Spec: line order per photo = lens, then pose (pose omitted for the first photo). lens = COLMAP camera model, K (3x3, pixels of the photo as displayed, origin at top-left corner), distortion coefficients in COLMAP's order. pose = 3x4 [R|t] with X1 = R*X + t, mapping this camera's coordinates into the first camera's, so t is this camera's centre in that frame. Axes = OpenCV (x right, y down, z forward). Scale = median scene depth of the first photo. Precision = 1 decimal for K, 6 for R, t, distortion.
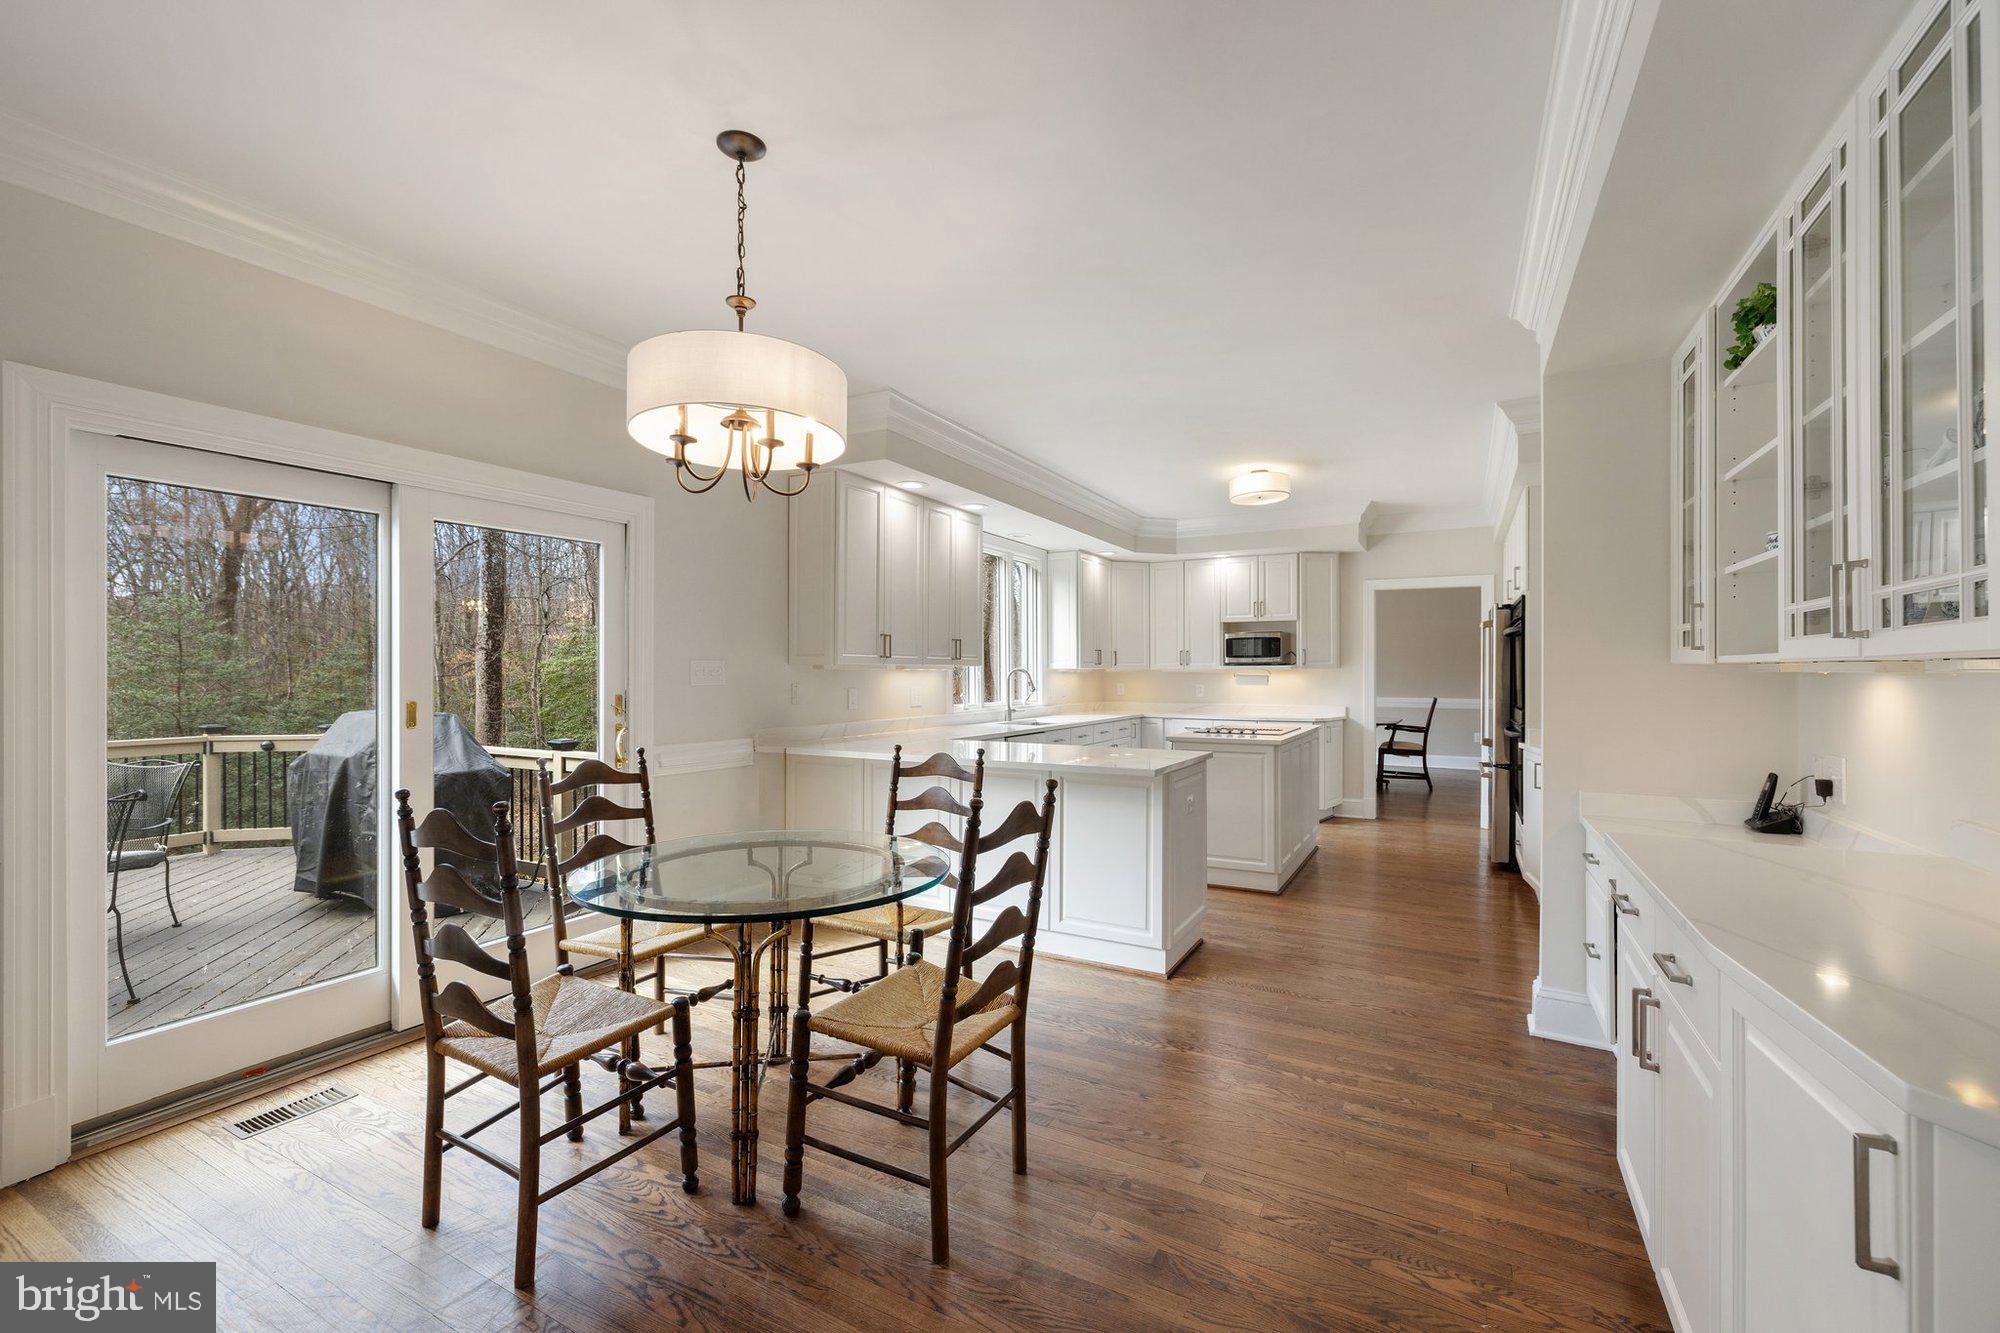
lens RADIAL K [[842.7, 0, 973.7], [0, 842.7, 652.2], [0, 0, 1]] dist [0.001071, -0.000299]
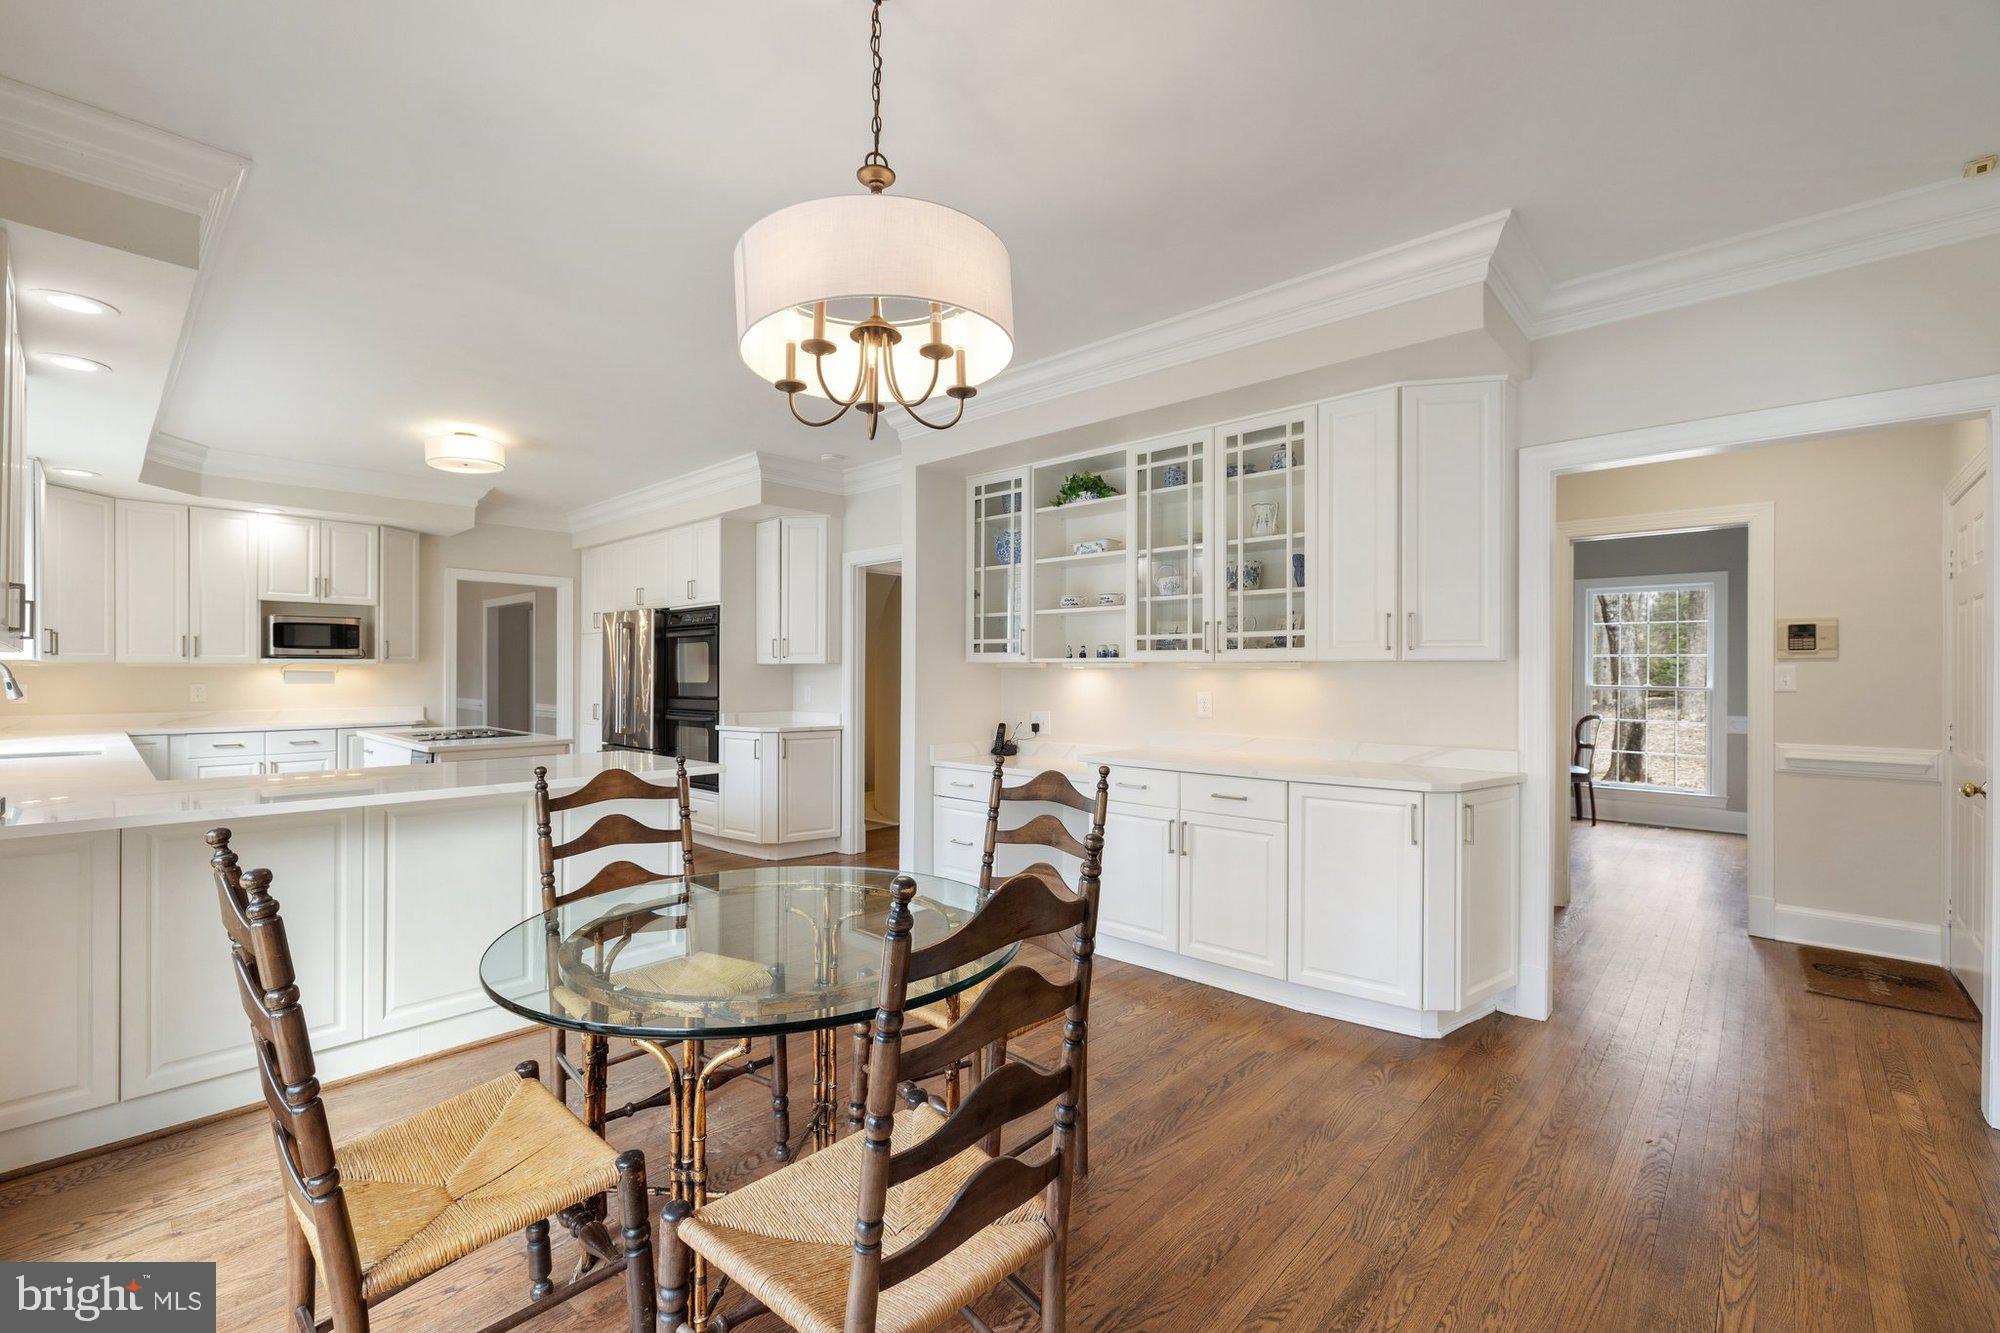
lens RADIAL K [[866.4, 0, 992.5], [0, 866.4, 642.6], [0, 0, 1]] dist [0.002920, 0.000915]
pose [[0.228855, 0.034155, 0.972861, -0.668634], [-0.024872, 0.999263, -0.029231, 0.018833], [-0.973143, -0.017508, 0.229536, 0.438270]]
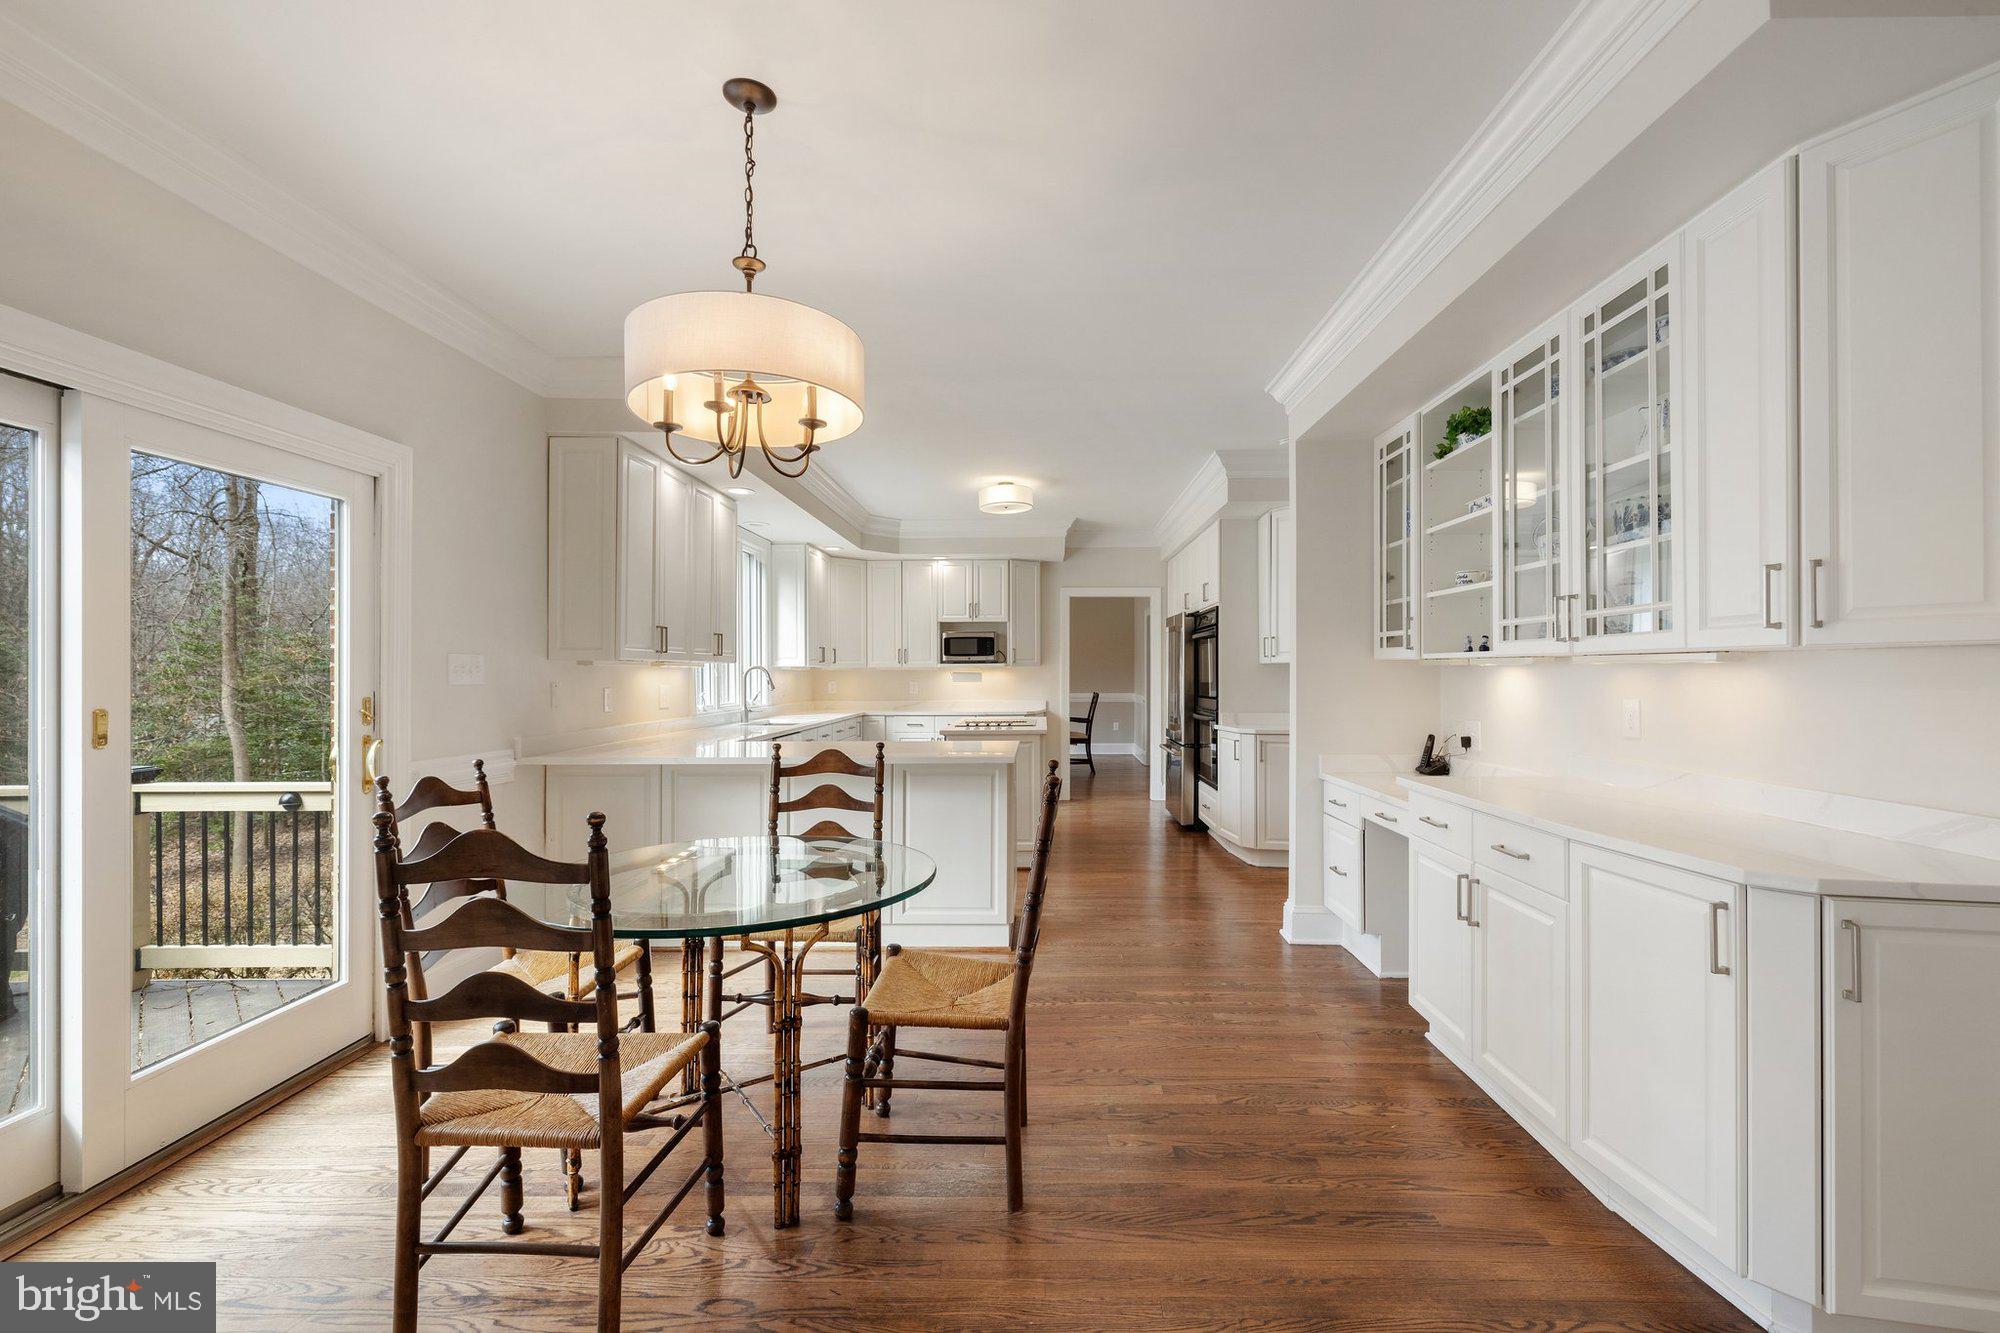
lens RADIAL K [[882.9, 0, 1010.7], [0, 882.9, 649.8], [0, 0, 1]] dist [0.001151, 0.000577]
pose [[0.875321, 0.009201, 0.483455, -0.342752], [-0.007831, 0.999958, -0.004853, 0.007667], [-0.483479, 0.000462, 0.875356, 0.008360]]
